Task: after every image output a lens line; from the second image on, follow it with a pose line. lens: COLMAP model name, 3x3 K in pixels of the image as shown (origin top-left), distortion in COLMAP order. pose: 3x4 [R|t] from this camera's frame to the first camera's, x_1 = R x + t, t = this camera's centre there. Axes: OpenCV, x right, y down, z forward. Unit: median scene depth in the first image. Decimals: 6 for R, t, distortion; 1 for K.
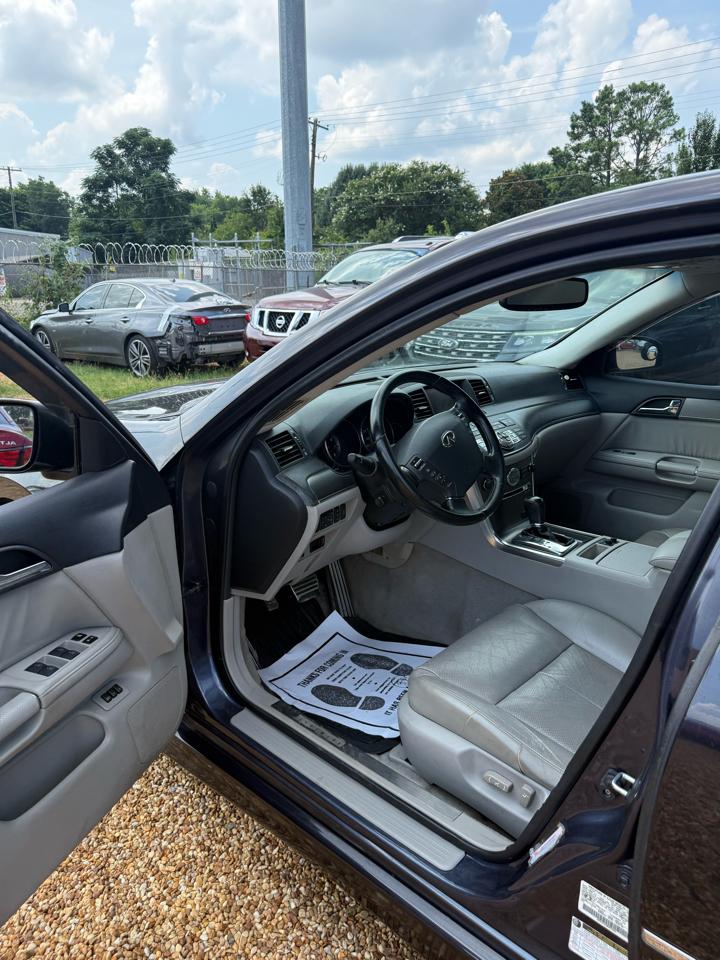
lens RADIAL K [[682.0, 0, 368.5], [0, 682.0, 481.0], [0, 0, 1]] dist [0.023352, -0.034133]
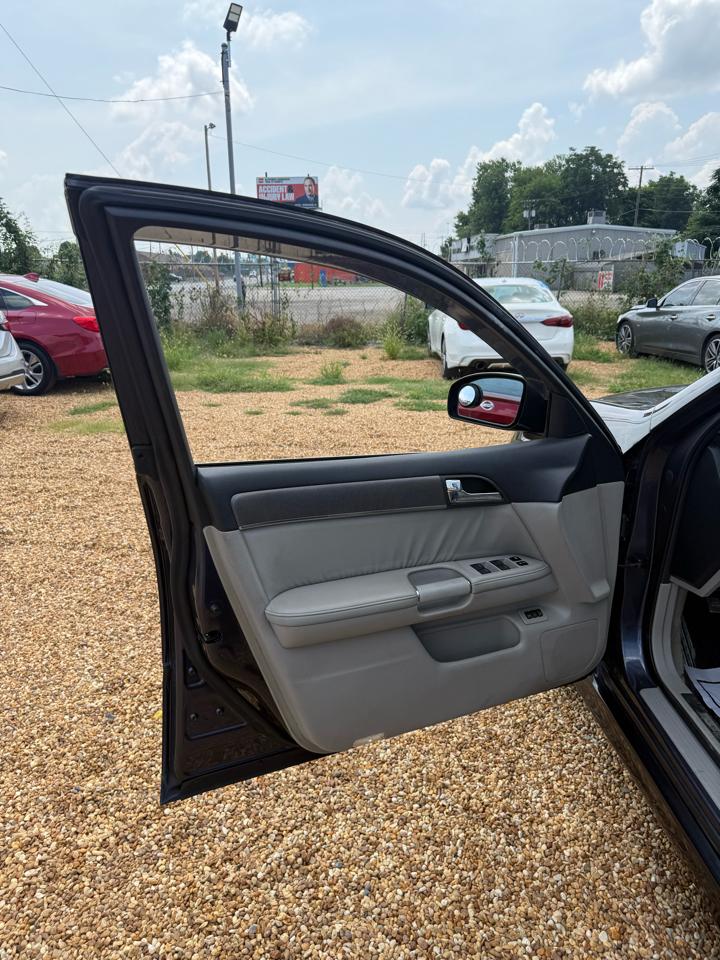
lens RADIAL K [[682.0, 0, 363.0], [0, 682.0, 490.6], [0, 0, 1]] dist [0.023352, -0.034133]
pose [[0.688752, 0.214568, -0.692518, 0.189798], [-0.200934, 0.974277, 0.102027, 0.019120], [0.696596, 0.068879, 0.714149, -0.109476]]
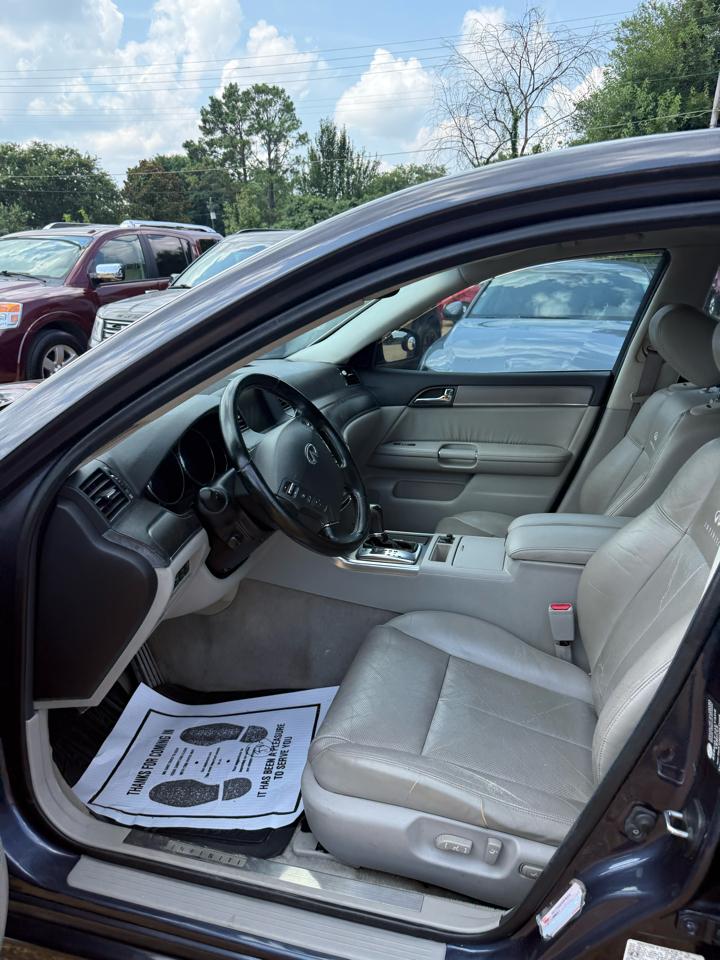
lens RADIAL K [[682.0, 0, 364.0], [0, 682.0, 487.7], [0, 0, 1]] dist [0.023352, -0.034133]
pose [[0.884728, -0.136369, 0.445712, -0.201152], [0.130074, 0.990489, 0.044853, -0.050658], [-0.447590, 0.018293, 0.894052, 0.233983]]
